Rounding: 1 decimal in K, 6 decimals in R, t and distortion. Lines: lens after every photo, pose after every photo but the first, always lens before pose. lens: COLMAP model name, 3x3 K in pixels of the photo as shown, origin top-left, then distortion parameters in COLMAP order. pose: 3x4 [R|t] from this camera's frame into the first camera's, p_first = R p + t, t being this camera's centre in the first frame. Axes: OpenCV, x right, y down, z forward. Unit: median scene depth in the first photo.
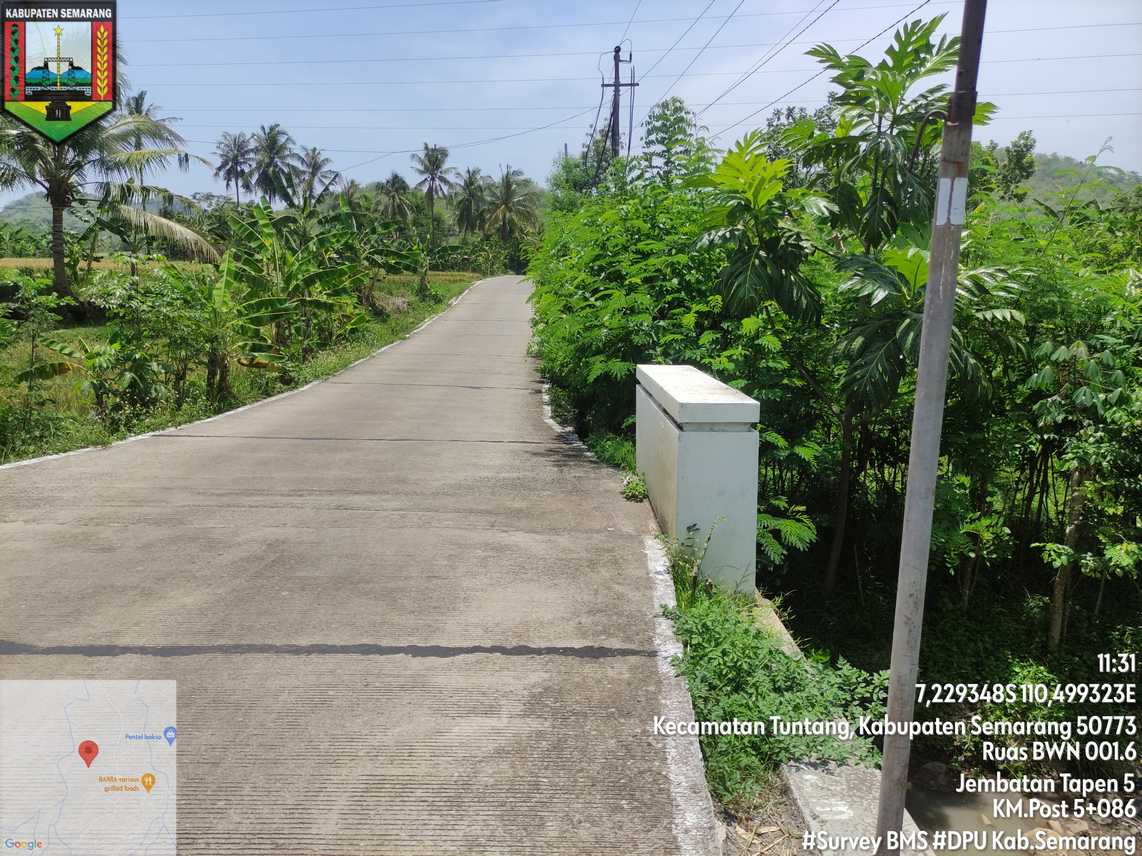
lens RADIAL K [[841.1, 0, 571.3], [0, 841.1, 426.1], [0, 0, 1]] dist [0.055640, -0.056549]
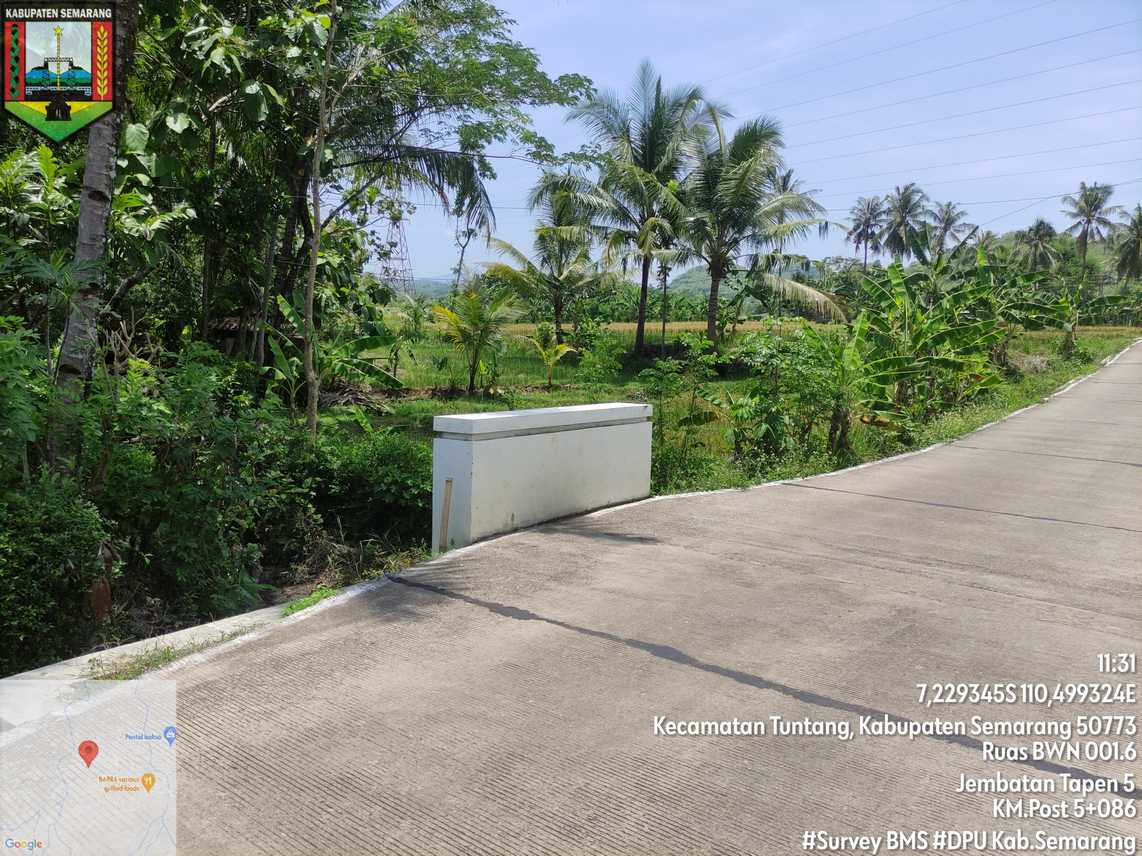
lens RADIAL K [[841.1, 0, 568.4], [0, 841.1, 427.4], [0, 0, 1]] dist [0.055640, -0.056549]
pose [[0.768025, 0.062941, -0.637319, -0.016045], [-0.104238, 0.994174, -0.027432, -0.001431], [0.631879, 0.087501, 0.770112, -0.004183]]
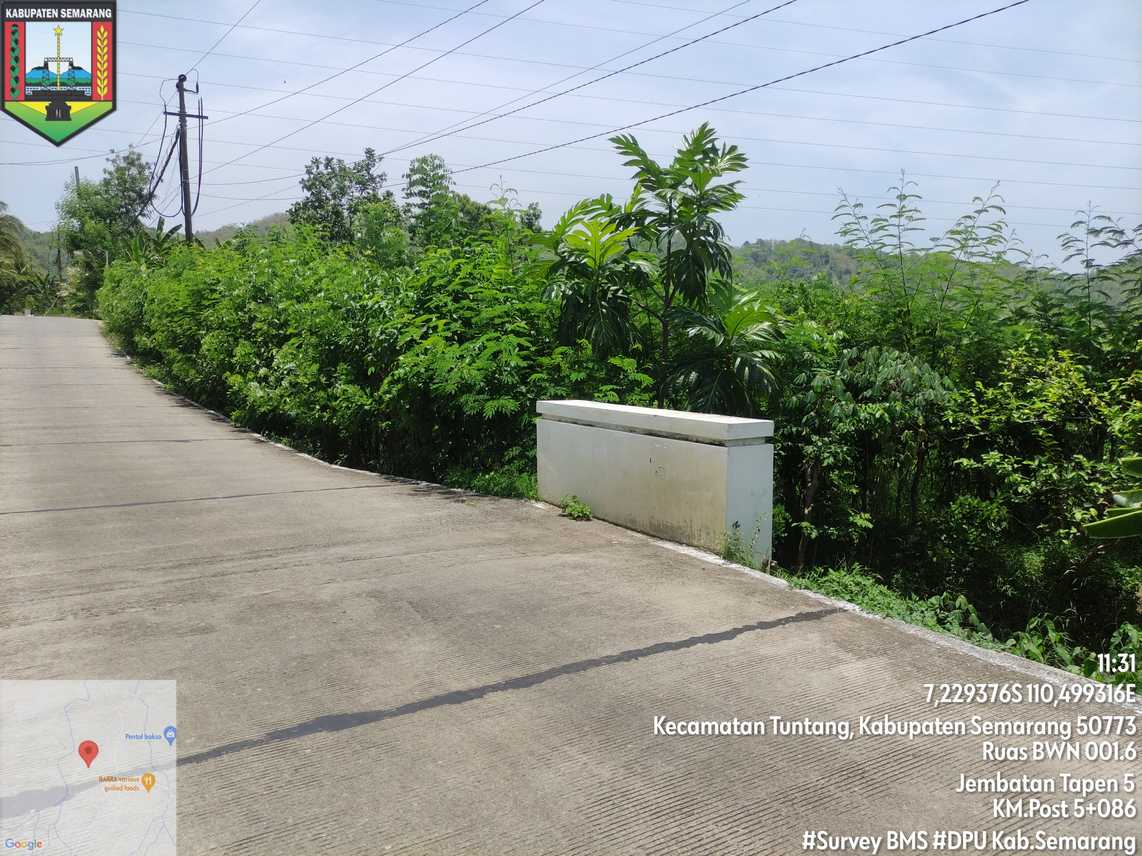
lens RADIAL K [[841.1, 0, 568.2], [0, 841.1, 424.0], [0, 0, 1]] dist [0.055640, -0.056549]
pose [[0.850871, -0.050899, 0.522903, -0.262554], [0.079501, 0.996309, -0.032385, -0.002098], [-0.519324, 0.069127, 0.851777, 0.023755]]
